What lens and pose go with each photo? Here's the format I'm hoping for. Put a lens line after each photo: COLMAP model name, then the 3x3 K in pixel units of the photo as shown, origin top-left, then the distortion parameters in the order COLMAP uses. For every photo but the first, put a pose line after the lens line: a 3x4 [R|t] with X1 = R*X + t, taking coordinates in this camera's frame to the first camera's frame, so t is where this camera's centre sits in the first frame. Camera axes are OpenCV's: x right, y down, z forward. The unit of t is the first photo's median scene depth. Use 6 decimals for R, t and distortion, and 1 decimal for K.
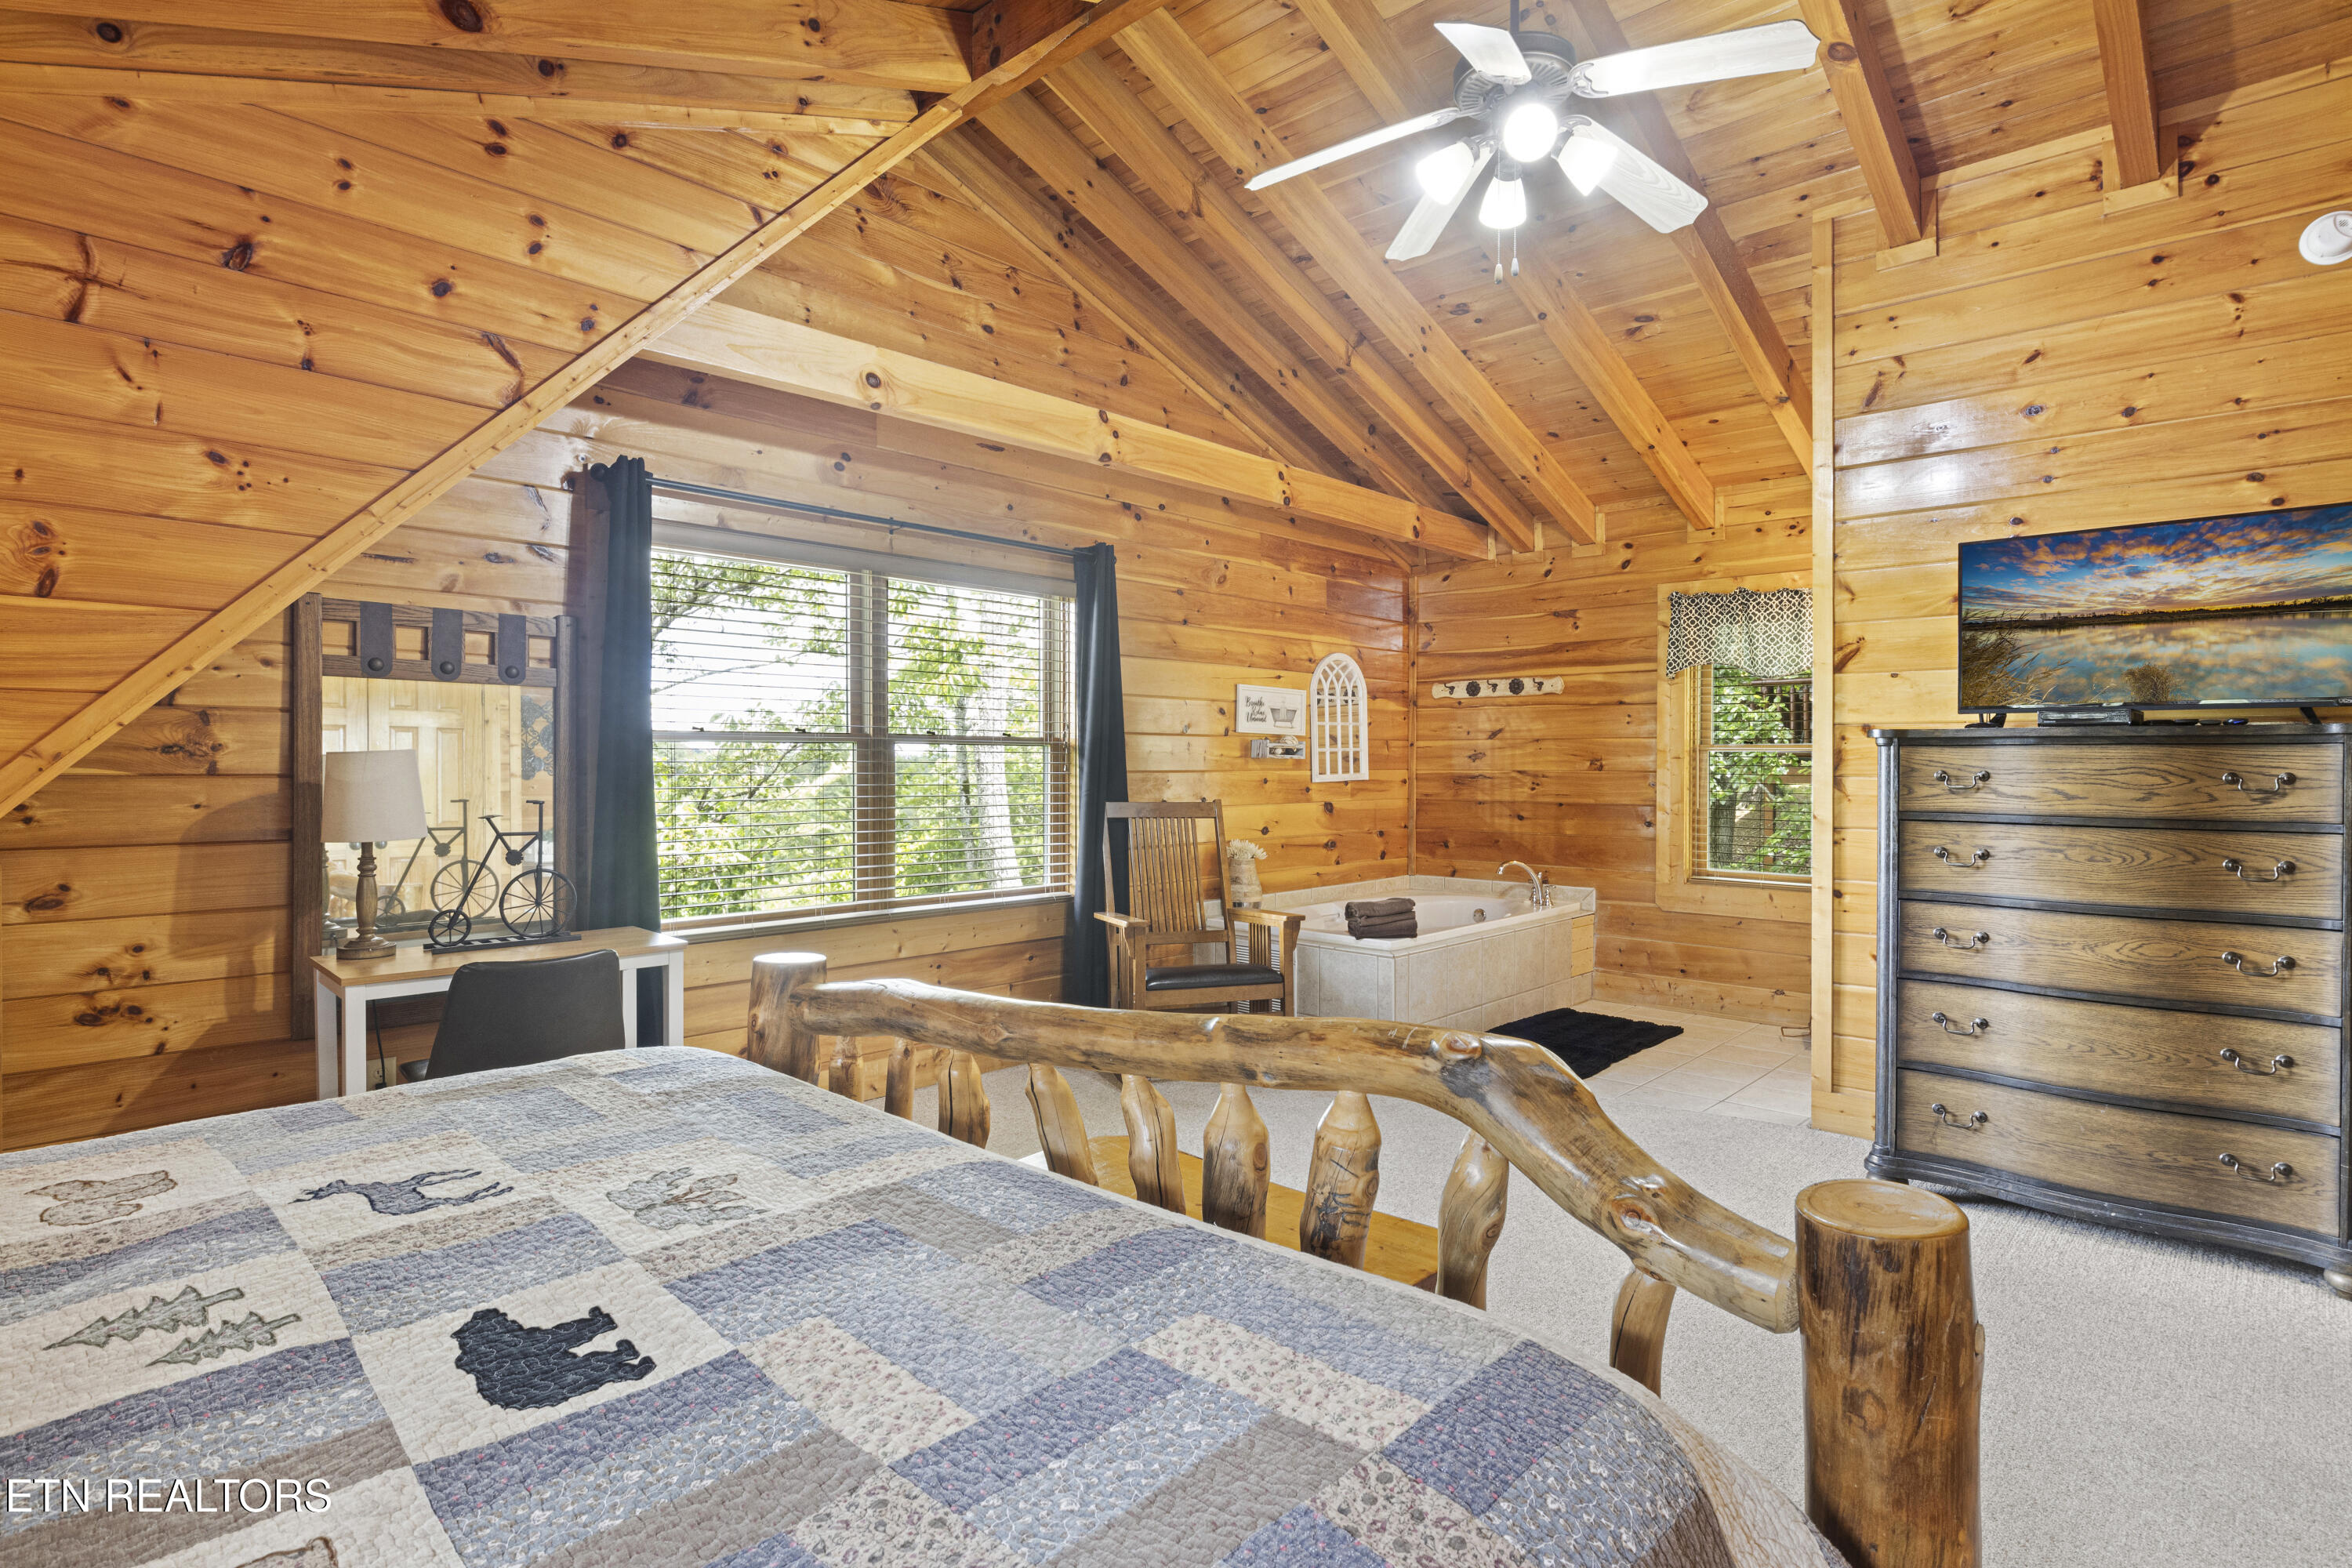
lens RADIAL K [[1176.6, 0, 1179.6], [0, 1176.6, 776.3], [0, 0, 1]] dist [-0.004875, -0.000085]
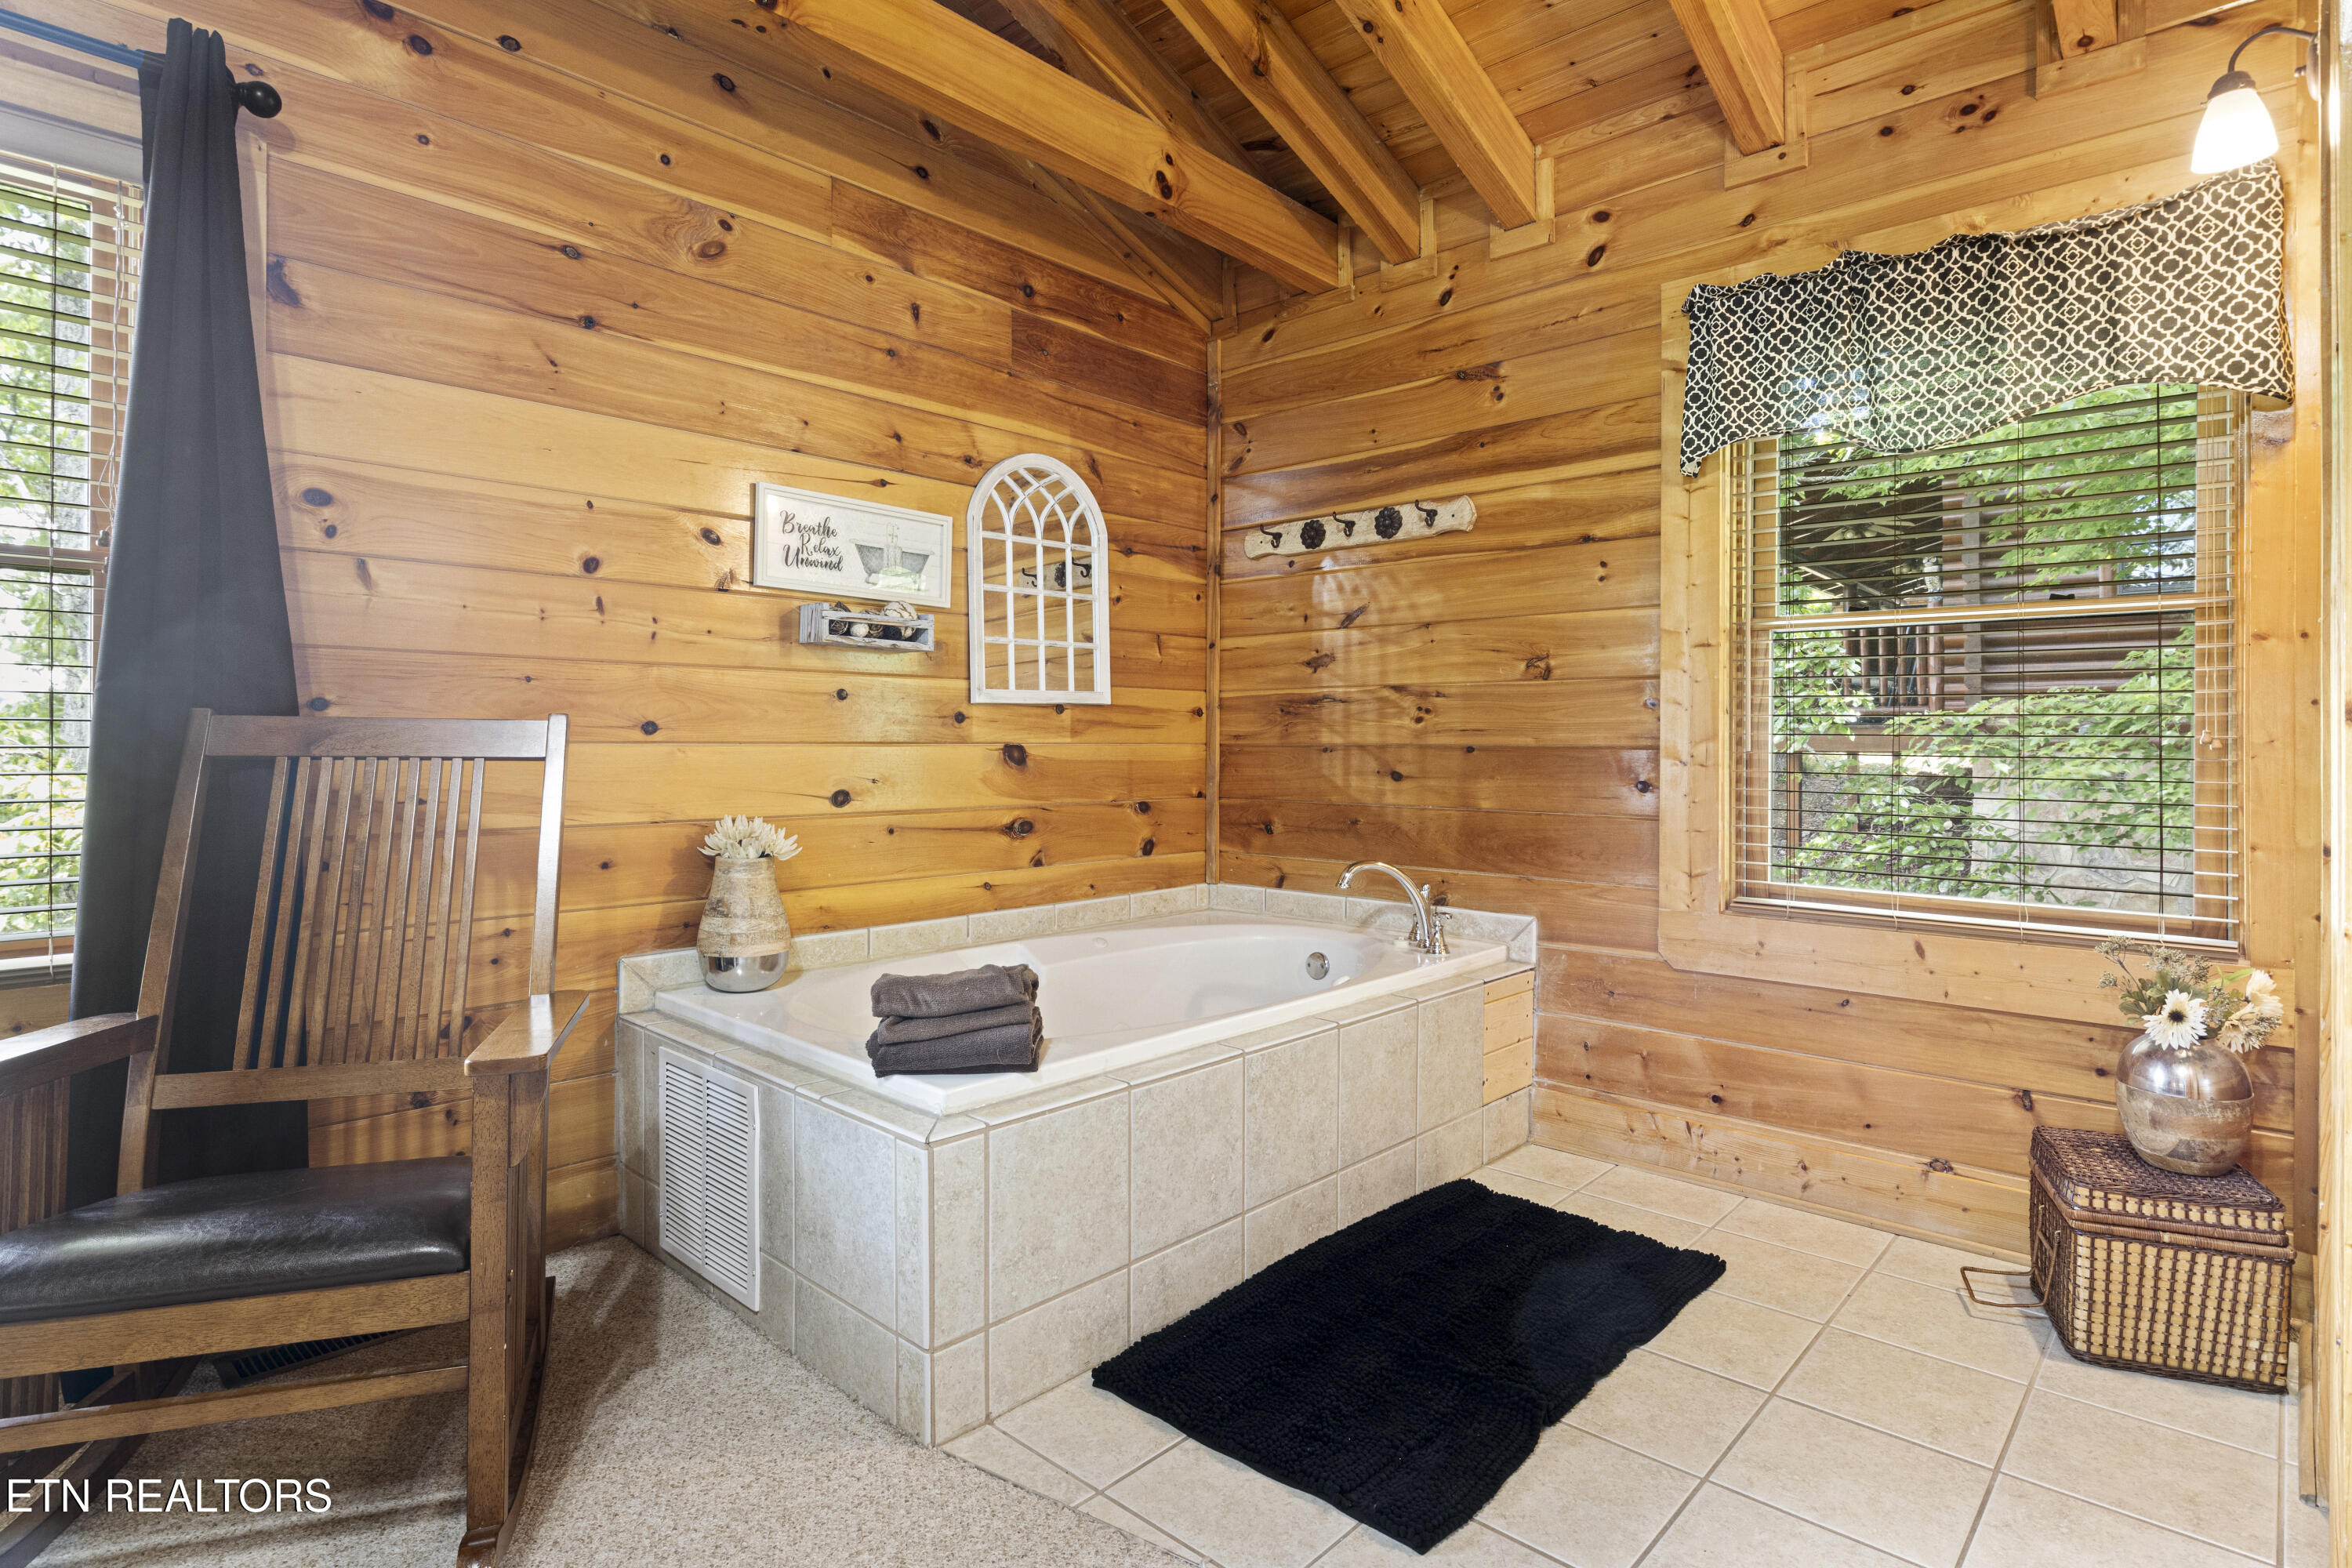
lens RADIAL K [[1213.4, 0, 1162.1], [0, 1213.4, 742.4], [0, 0, 1]] dist [-0.003786, 0.000262]
pose [[0.999995, 0.002179, -0.002129, 0.203246], [-0.002201, 0.999940, -0.010748, 0.028363], [0.002105, 0.010753, 0.999940, 0.504163]]
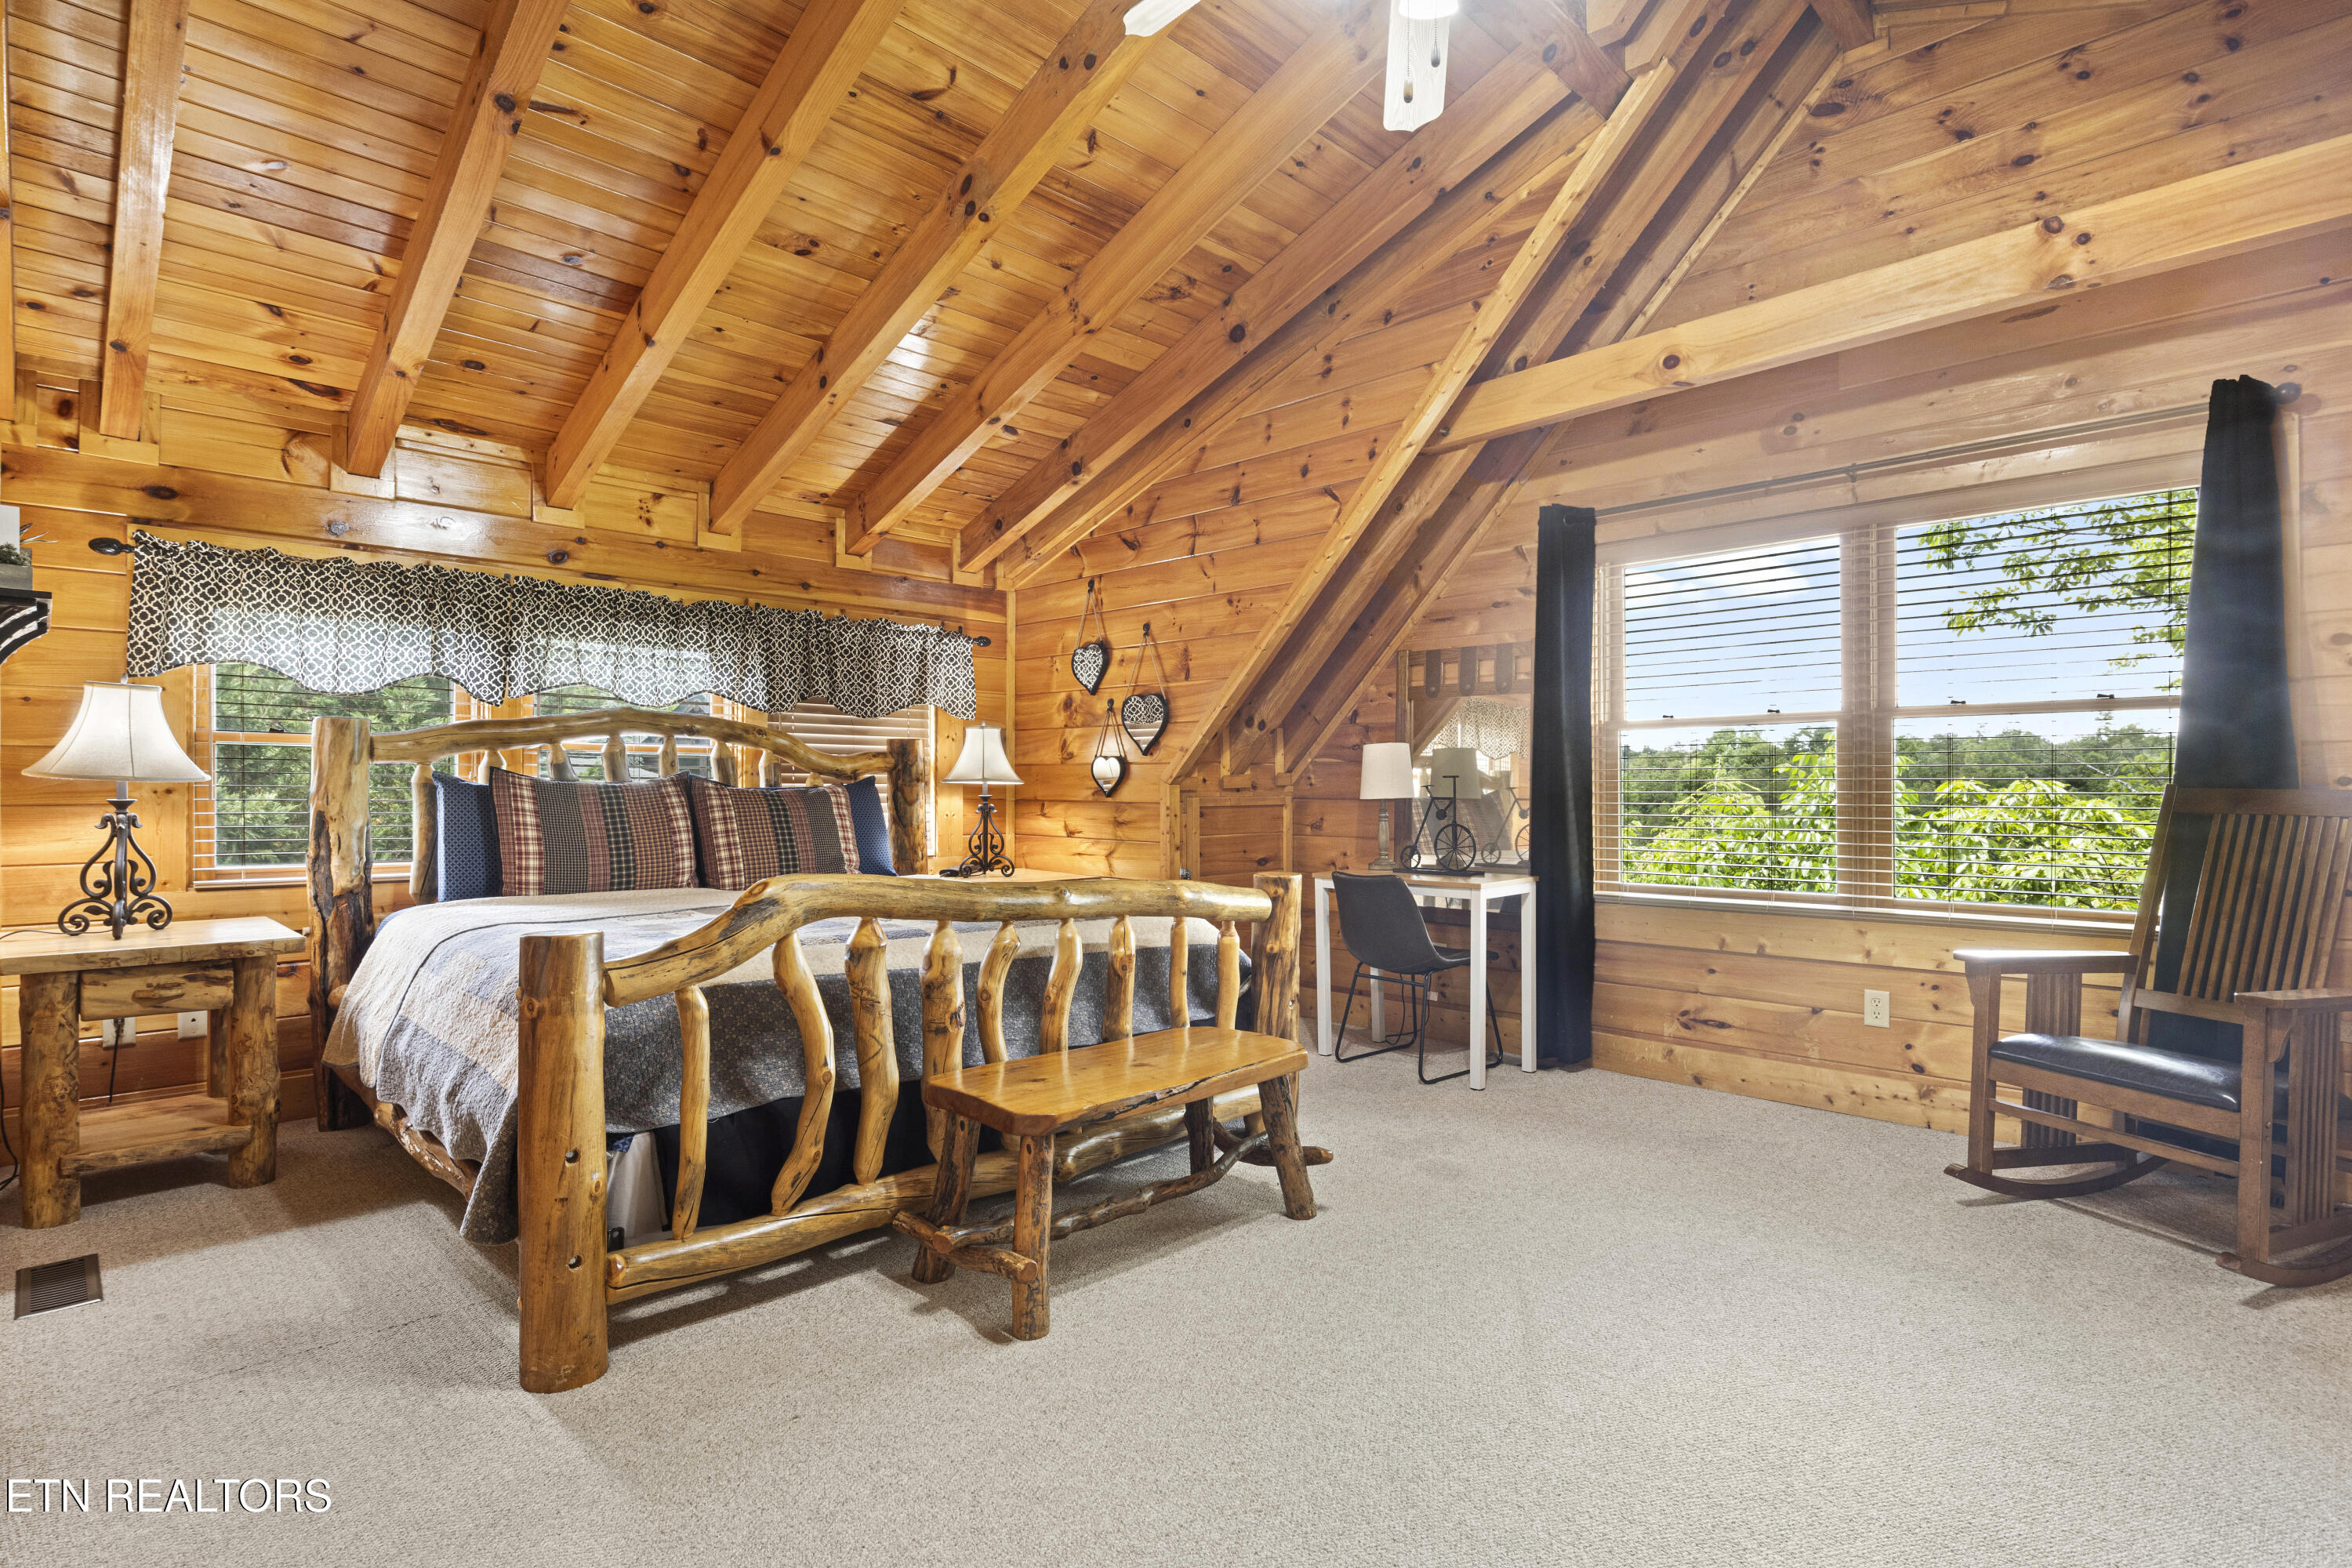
lens RADIAL K [[1176.6, 0, 1179.6], [0, 1176.6, 776.3], [0, 0, 1]] dist [-0.004875, -0.000085]
pose [[-0.032612, -0.009641, -0.999422, 0.463755], [-0.007814, 0.999925, -0.009391, 0.019109], [0.999438, 0.007503, -0.032685, 0.377100]]
